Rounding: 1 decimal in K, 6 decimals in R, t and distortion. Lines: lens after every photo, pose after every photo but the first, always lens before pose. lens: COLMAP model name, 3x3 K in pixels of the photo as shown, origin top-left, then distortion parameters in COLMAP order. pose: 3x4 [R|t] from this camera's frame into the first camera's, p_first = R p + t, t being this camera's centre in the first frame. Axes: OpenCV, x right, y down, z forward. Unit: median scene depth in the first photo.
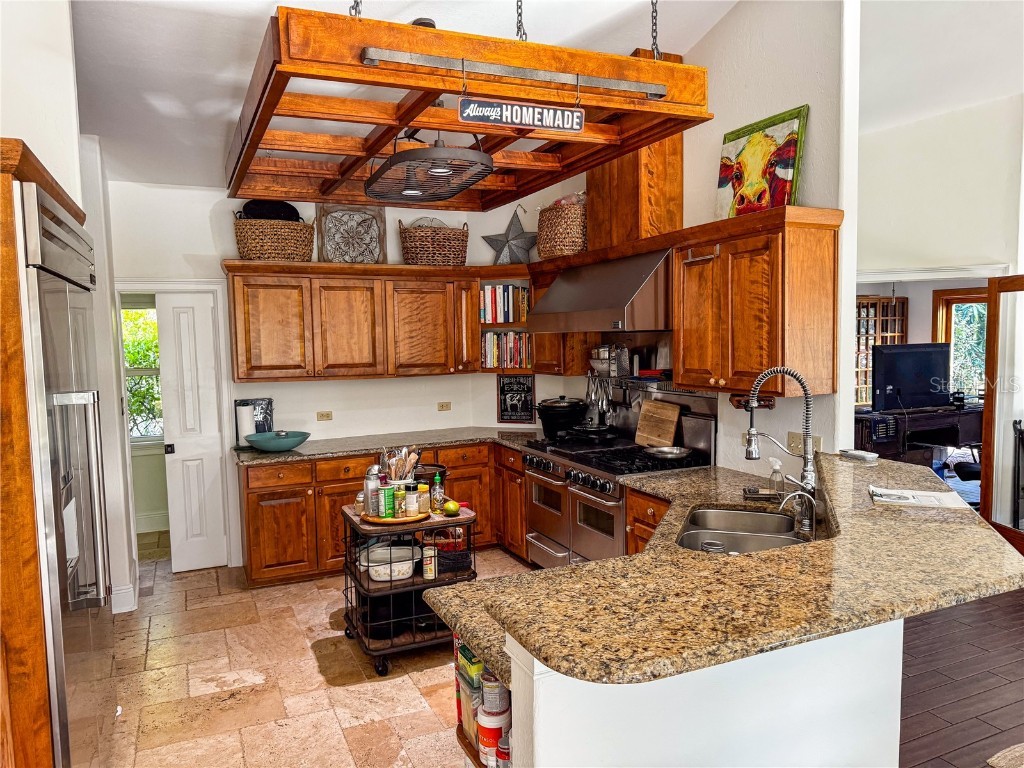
lens RADIAL K [[725.1, 0, 507.4], [0, 725.1, 386.4], [0, 0, 1]] dist [-0.013875, -0.018550]
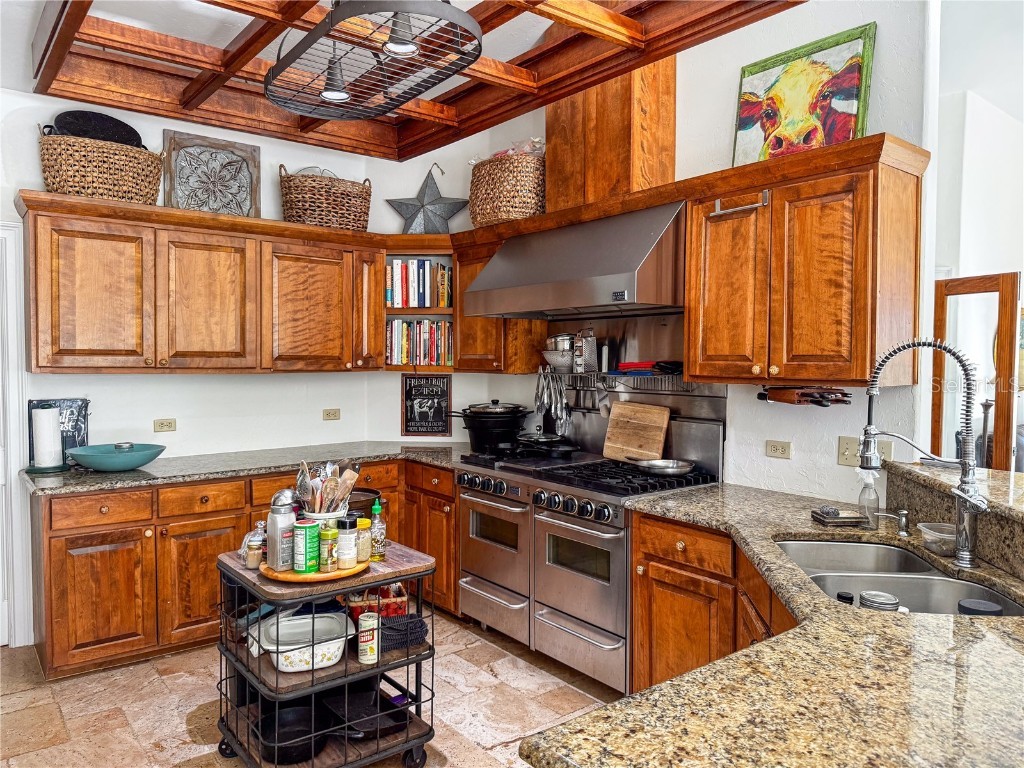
lens RADIAL K [[725.1, 0, 513.7], [0, 725.1, 382.5], [0, 0, 1]] dist [-0.013875, -0.018550]
pose [[0.967152, 0.017128, 0.253622, -0.123941], [-0.006837, 0.999119, -0.041401, 0.031561], [-0.254107, 0.038307, 0.966417, 0.265828]]
